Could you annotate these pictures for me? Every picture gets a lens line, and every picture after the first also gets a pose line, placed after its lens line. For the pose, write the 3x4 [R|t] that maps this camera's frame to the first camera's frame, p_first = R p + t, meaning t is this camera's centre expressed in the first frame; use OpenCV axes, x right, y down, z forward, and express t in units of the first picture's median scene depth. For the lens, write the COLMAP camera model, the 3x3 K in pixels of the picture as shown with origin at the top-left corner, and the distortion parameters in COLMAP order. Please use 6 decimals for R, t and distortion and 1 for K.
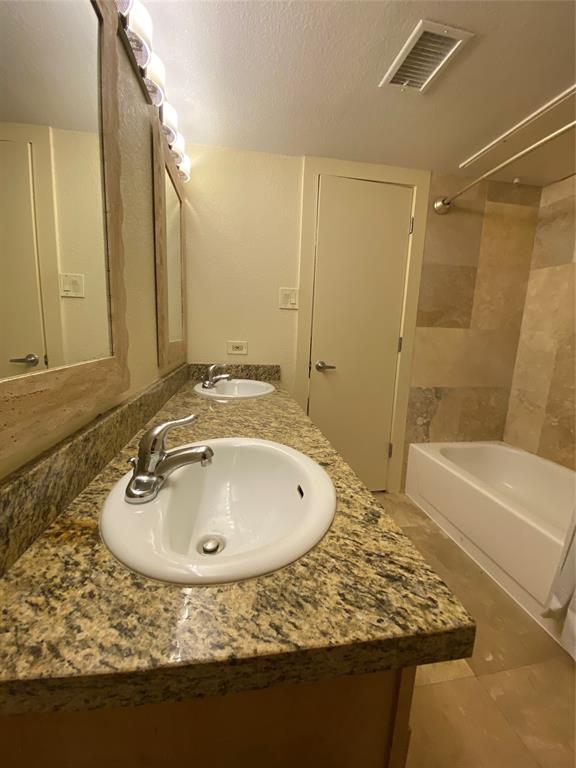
lens RADIAL K [[311.4, 0, 288.0], [0, 311.4, 384.0], [0, 0, 1]] dist [0.042532, -0.030398]
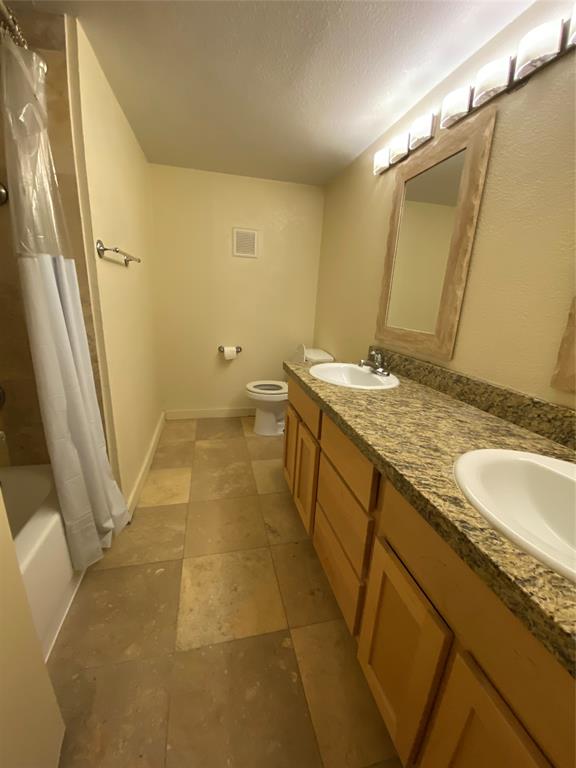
lens RADIAL K [[312.7, 0, 289.6], [0, 312.7, 383.1], [0, 0, 1]] dist [0.033930, -0.030386]
pose [[-0.992820, -0.061746, -0.102452, 0.337235], [-0.099257, 0.903248, 0.417483, -0.375706], [0.066761, 0.424654, -0.902891, 1.988176]]
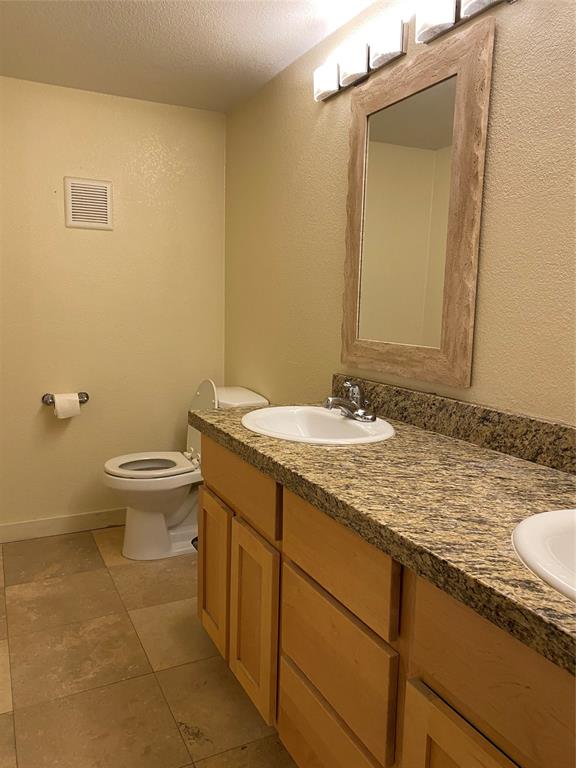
lens RADIAL K [[593.9, 0, 289.1], [0, 593.9, 387.5], [0, 0, 1]] dist [0.024418, -0.001844]
pose [[-0.949961, -0.012381, -0.312122, 0.479119], [-0.106943, 0.951721, 0.287733, -0.380476], [0.293490, 0.306714, -0.905422, 2.085289]]
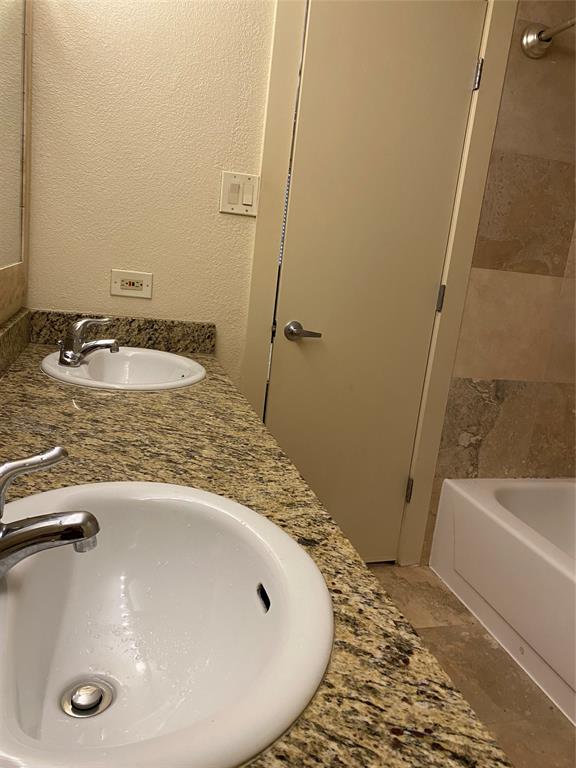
lens RADIAL K [[593.9, 0, 289.1], [0, 593.9, 387.5], [0, 0, 1]] dist [0.024418, -0.001844]
pose [[0.991492, 0.047634, 0.121138, -0.036895], [-0.055697, 0.996390, 0.064068, -0.049966], [-0.117649, -0.070270, 0.990566, 0.011205]]
